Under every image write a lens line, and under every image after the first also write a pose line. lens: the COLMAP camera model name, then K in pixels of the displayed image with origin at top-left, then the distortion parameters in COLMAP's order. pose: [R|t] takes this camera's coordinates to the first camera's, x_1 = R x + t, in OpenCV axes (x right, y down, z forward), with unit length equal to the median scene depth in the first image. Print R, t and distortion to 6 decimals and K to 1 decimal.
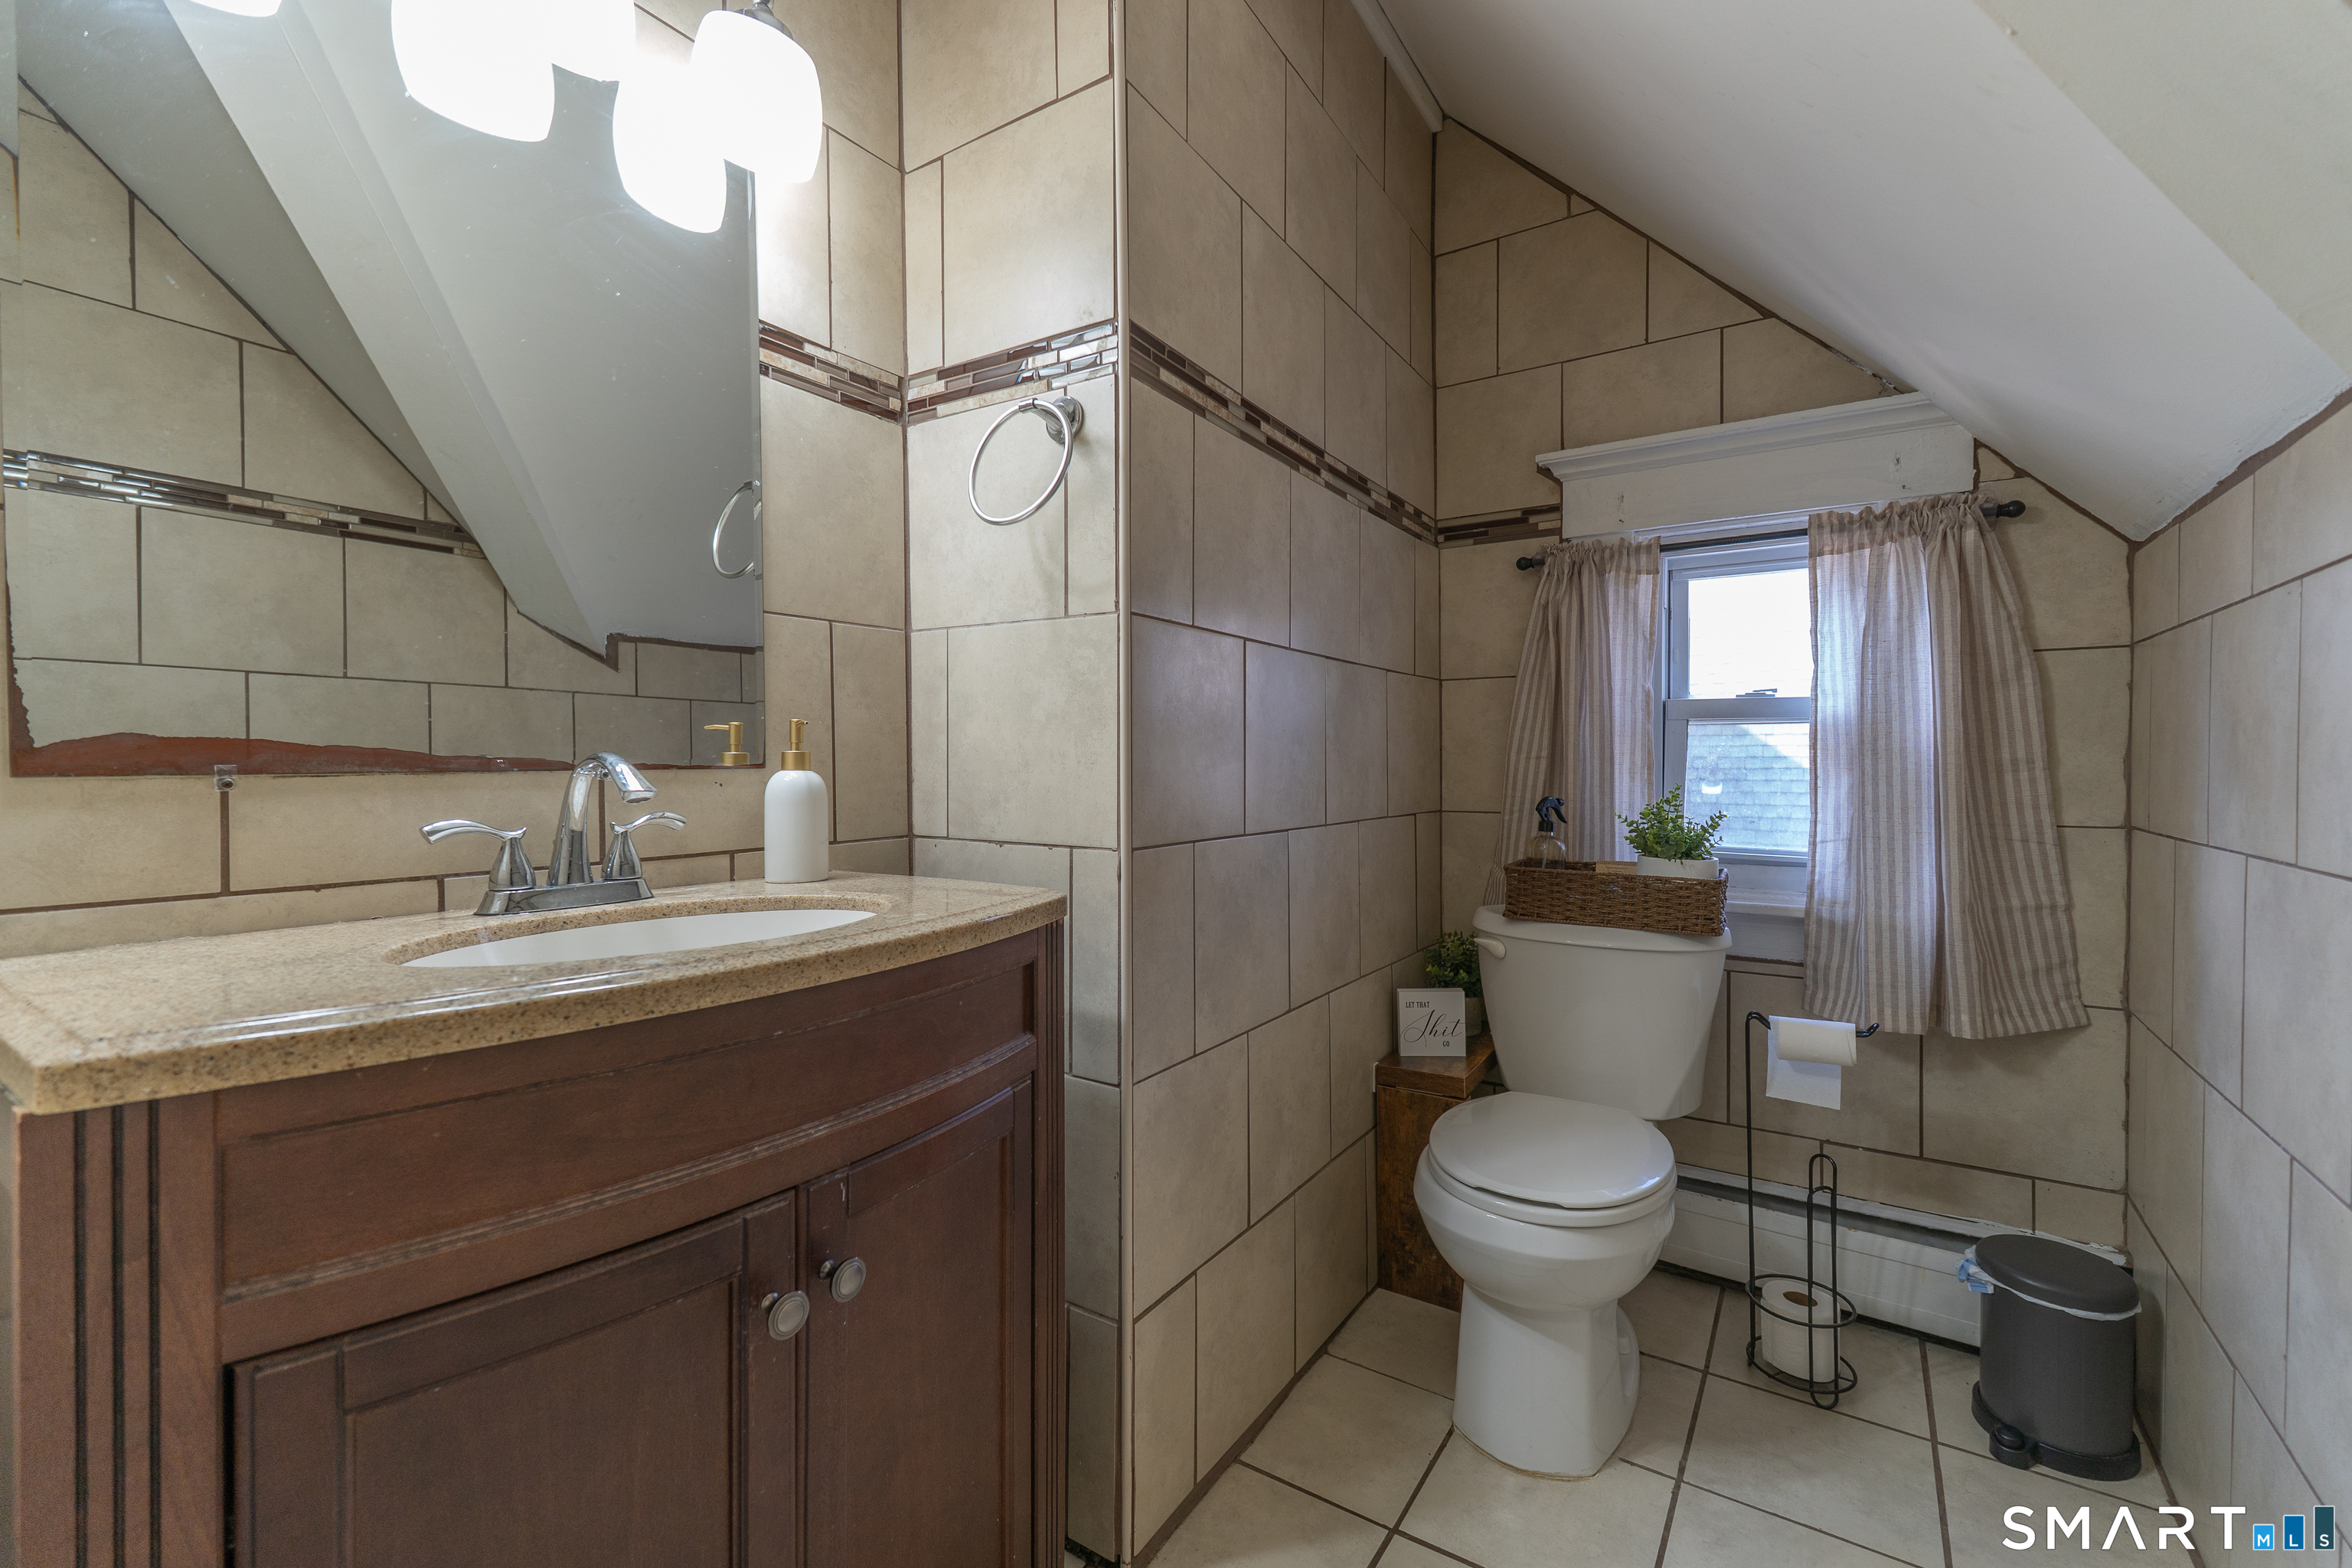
lens RADIAL K [[989.9, 0, 1172.9], [0, 989.9, 771.8], [0, 0, 1]] dist [0.006429, -0.000192]
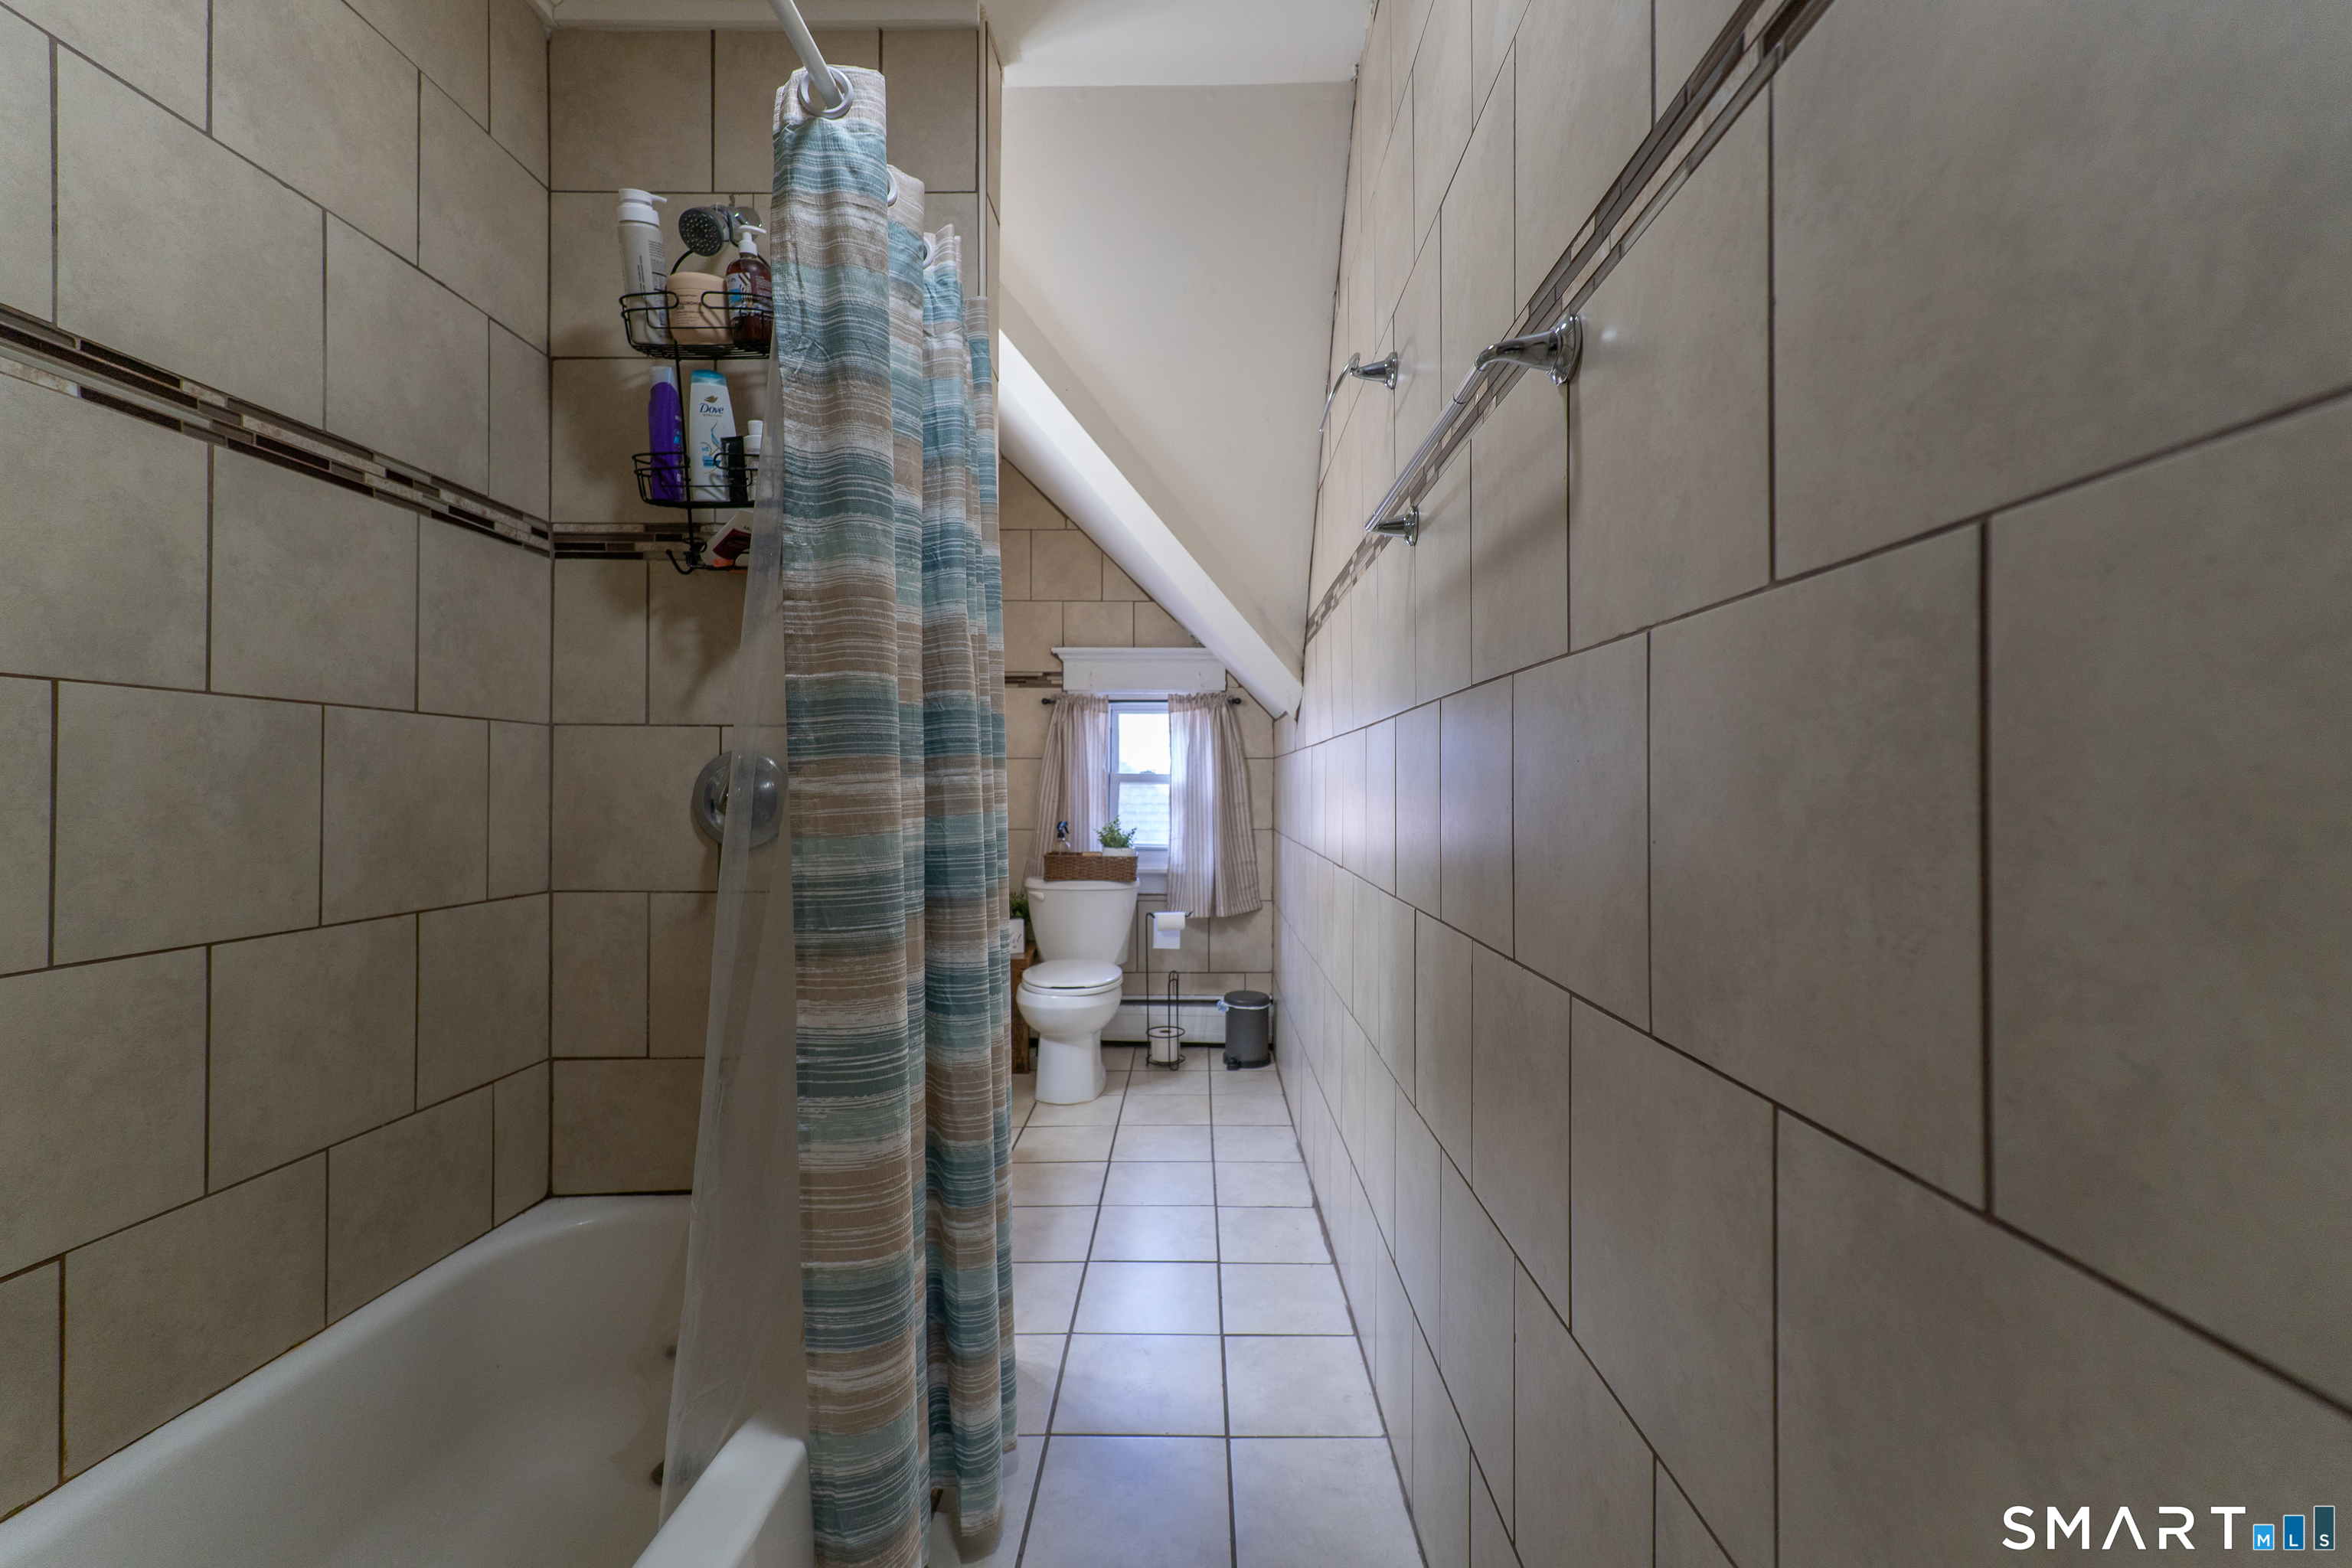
lens RADIAL K [[989.9, 0, 1172.9], [0, 989.9, 771.8], [0, 0, 1]] dist [0.006429, -0.000192]
pose [[0.841870, 0.010484, 0.539579, -0.575955], [0.003274, 0.999694, -0.024533, -0.027563], [-0.539671, 0.022420, 0.841577, -0.917117]]
